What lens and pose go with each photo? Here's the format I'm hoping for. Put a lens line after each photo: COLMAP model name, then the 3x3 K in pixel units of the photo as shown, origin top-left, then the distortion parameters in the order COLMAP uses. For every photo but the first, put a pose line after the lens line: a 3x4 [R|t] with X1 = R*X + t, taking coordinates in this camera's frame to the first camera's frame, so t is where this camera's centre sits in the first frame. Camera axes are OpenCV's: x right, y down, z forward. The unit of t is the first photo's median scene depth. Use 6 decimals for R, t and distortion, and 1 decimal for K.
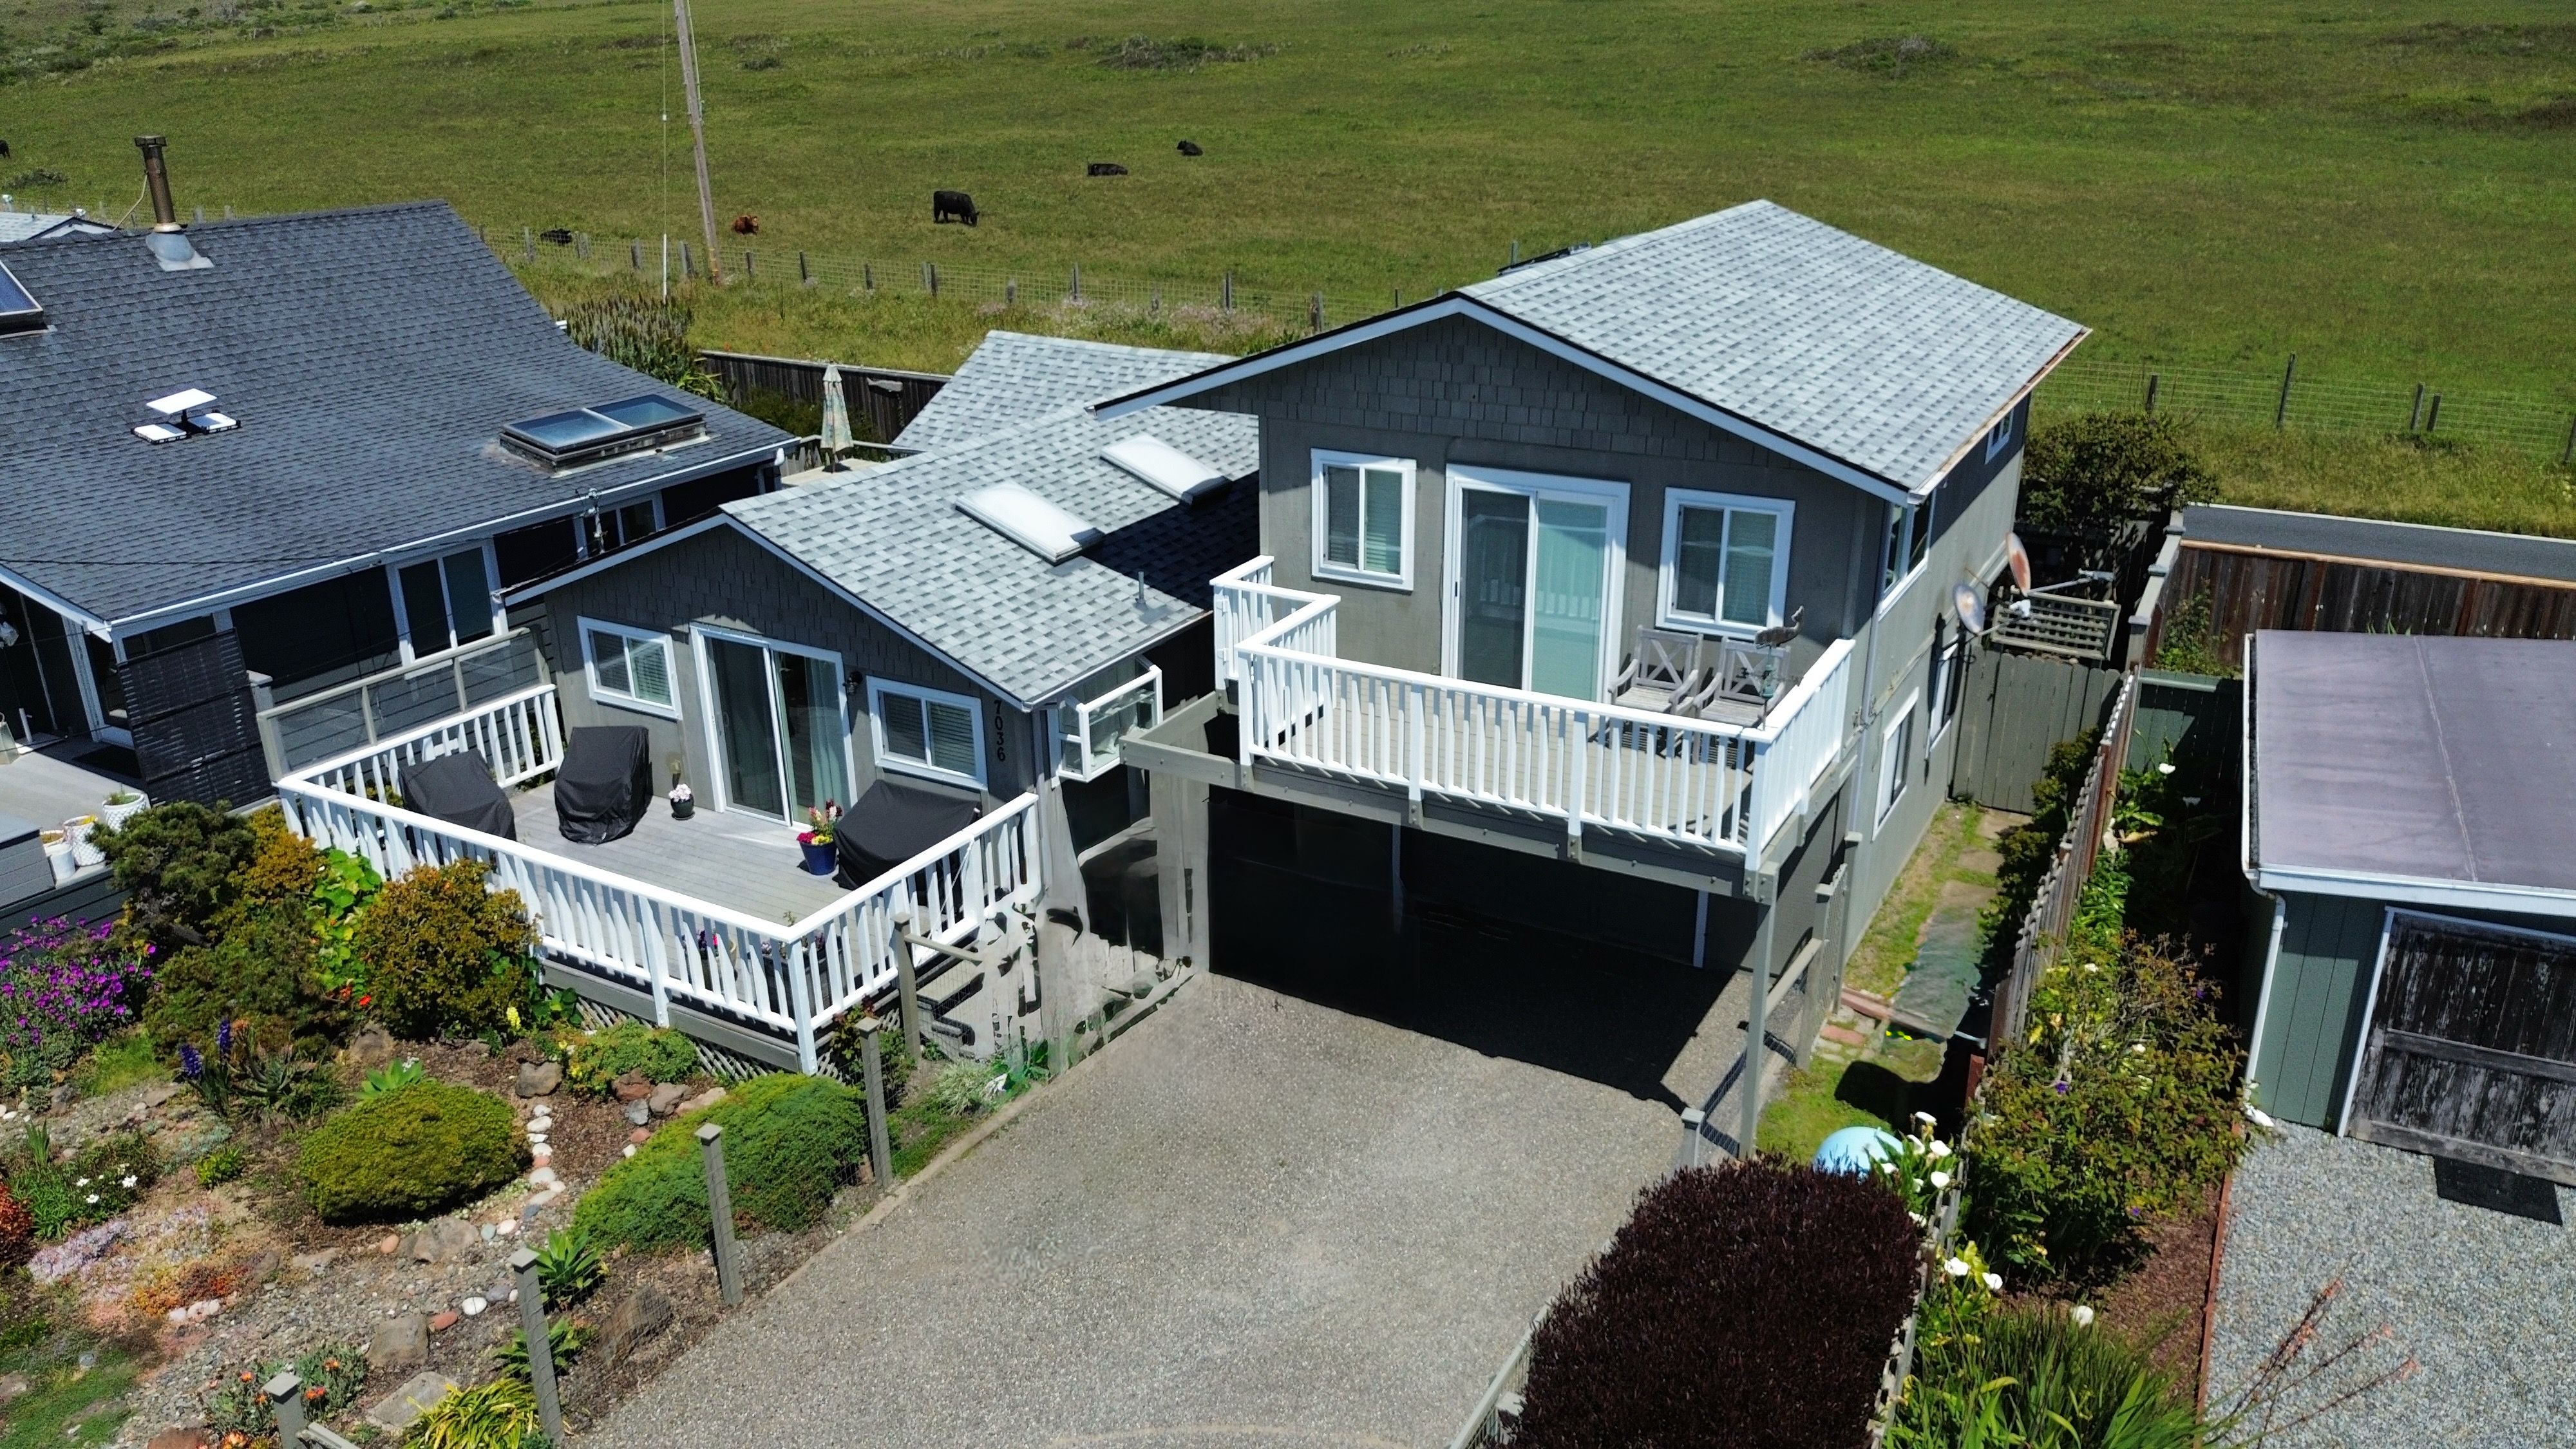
lens RADIAL K [[1790.8, 0, 1288.0], [0, 1790.8, 724.5], [0, 0, 1]] dist [0.054385, -0.049080]
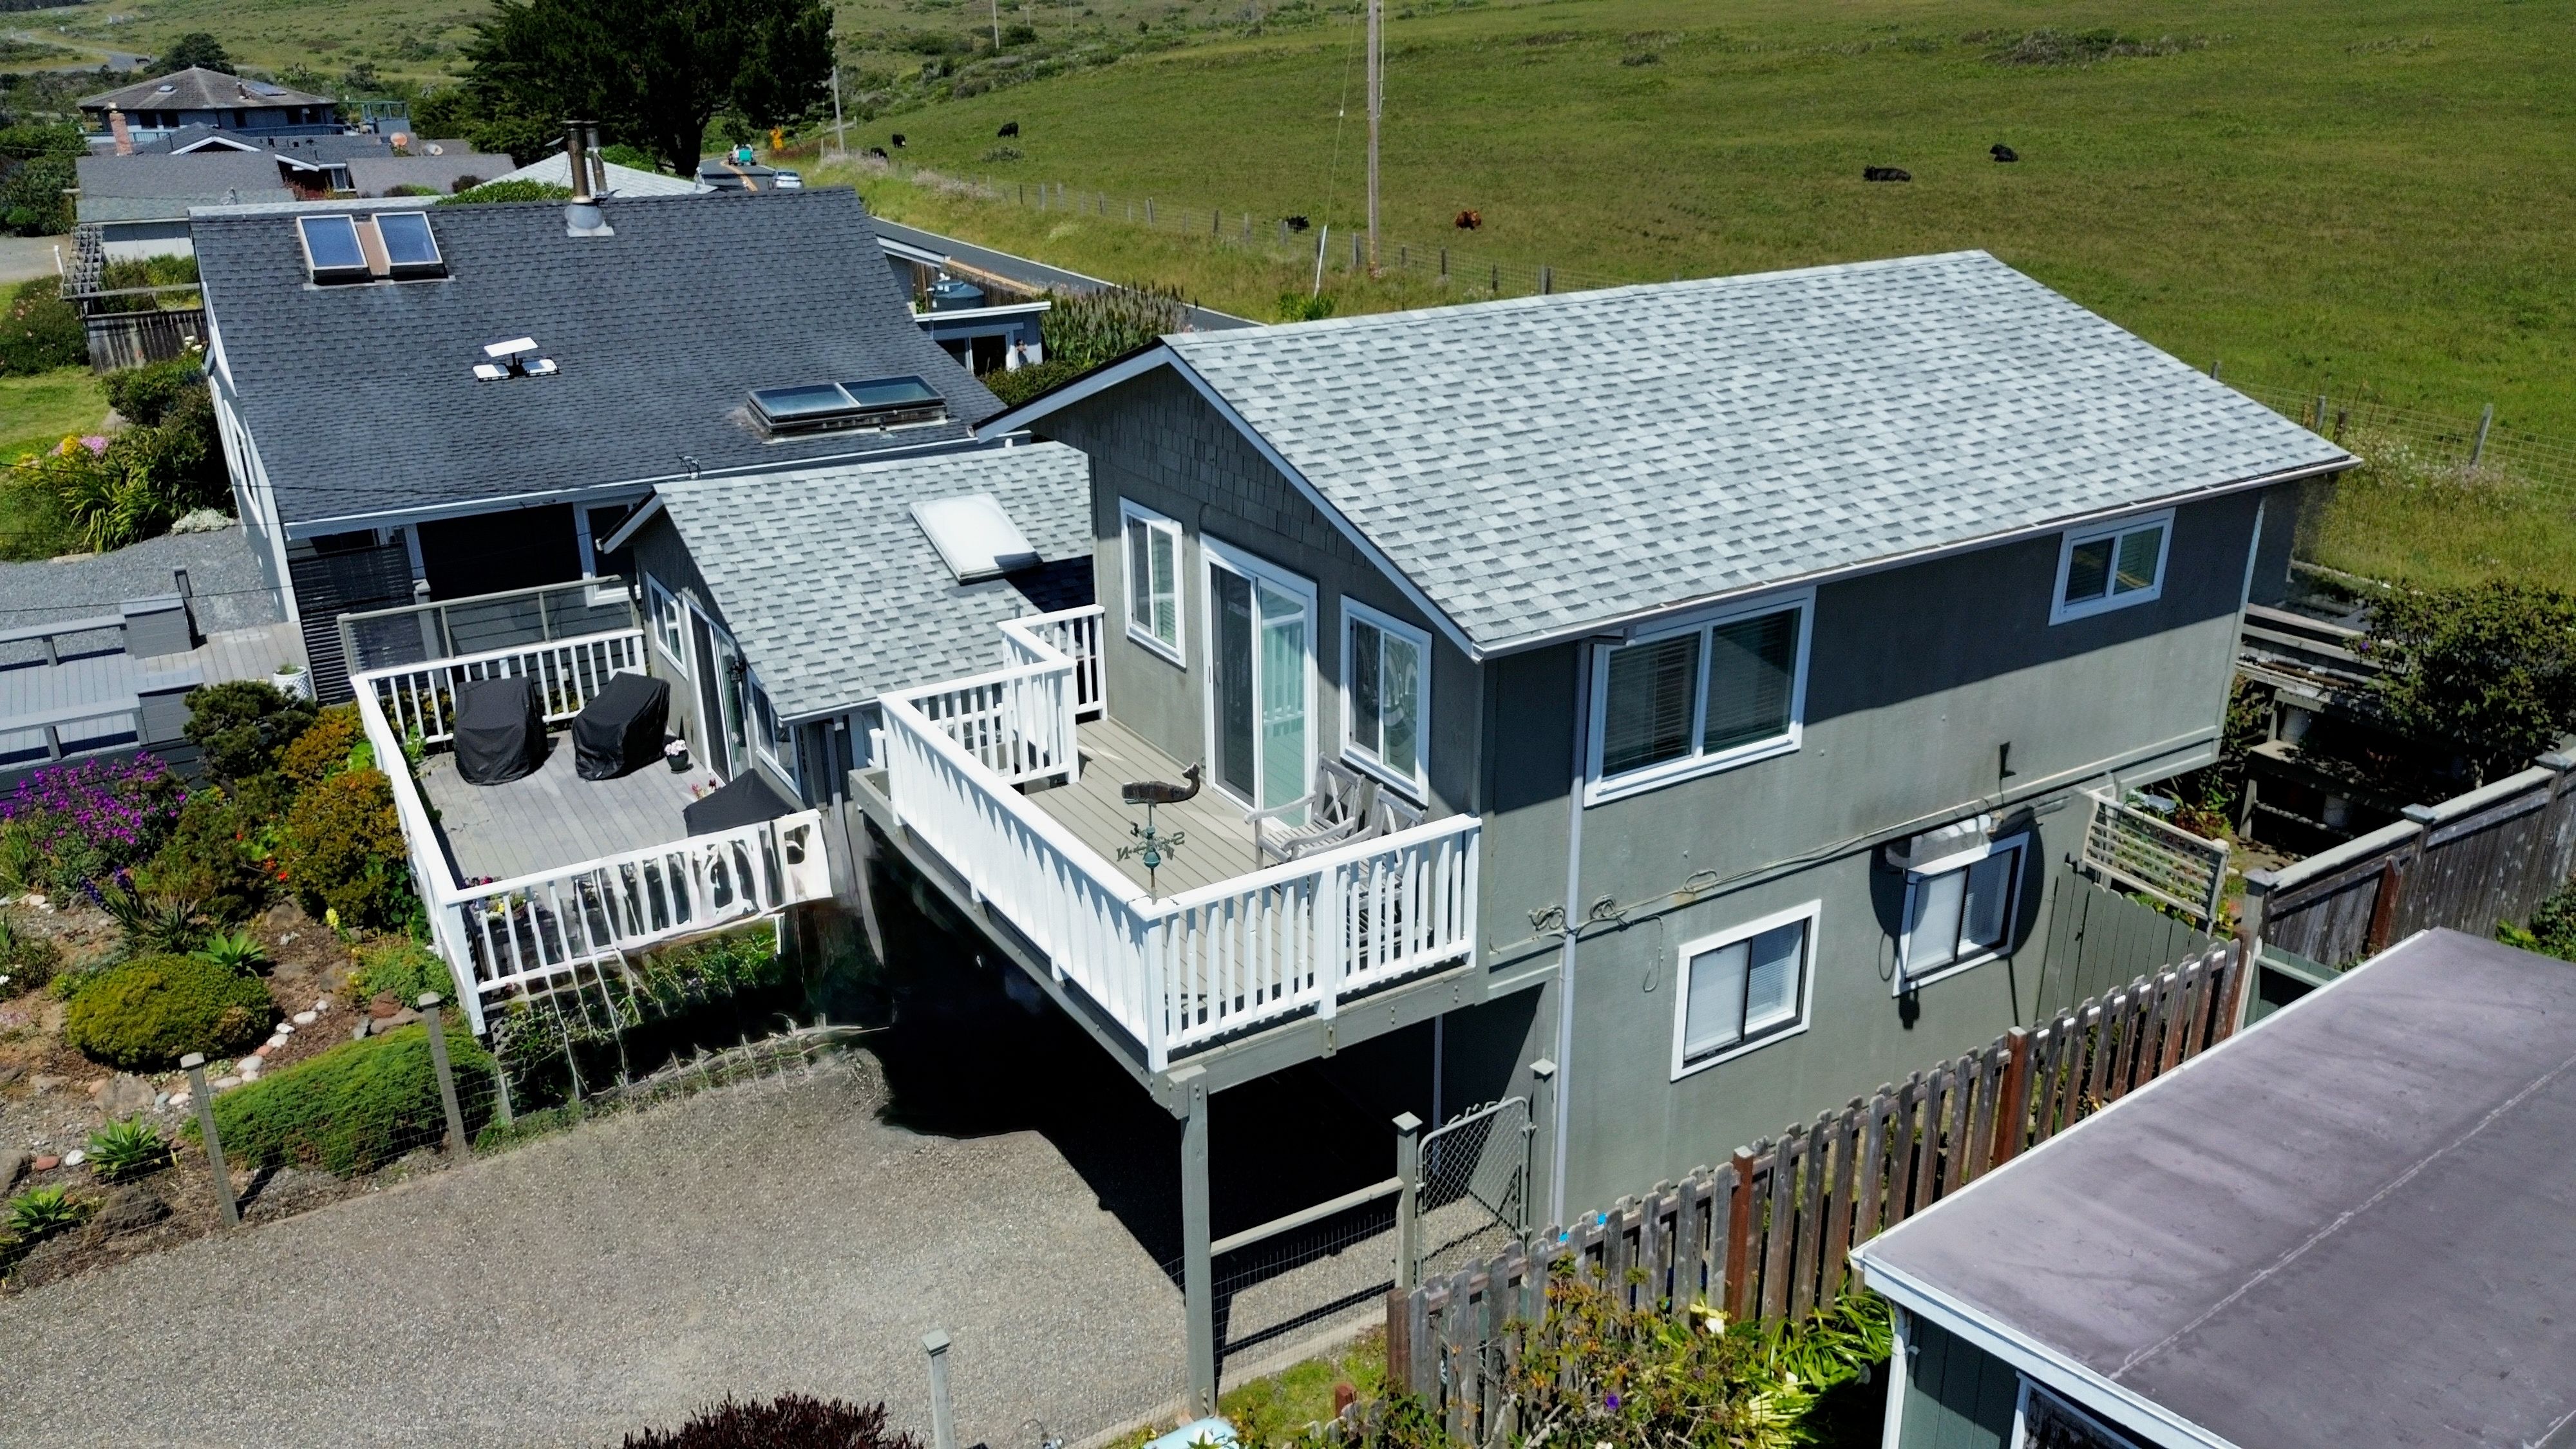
lens RADIAL K [[1790.8, 0, 1288.0], [0, 1790.8, 724.5], [0, 0, 1]] dist [0.054385, -0.049080]
pose [[0.880201, 0.171829, -0.442403, 0.439580], [-0.170728, 0.984394, 0.042660, -0.080853], [0.442829, 0.037981, 0.895801, 0.200193]]
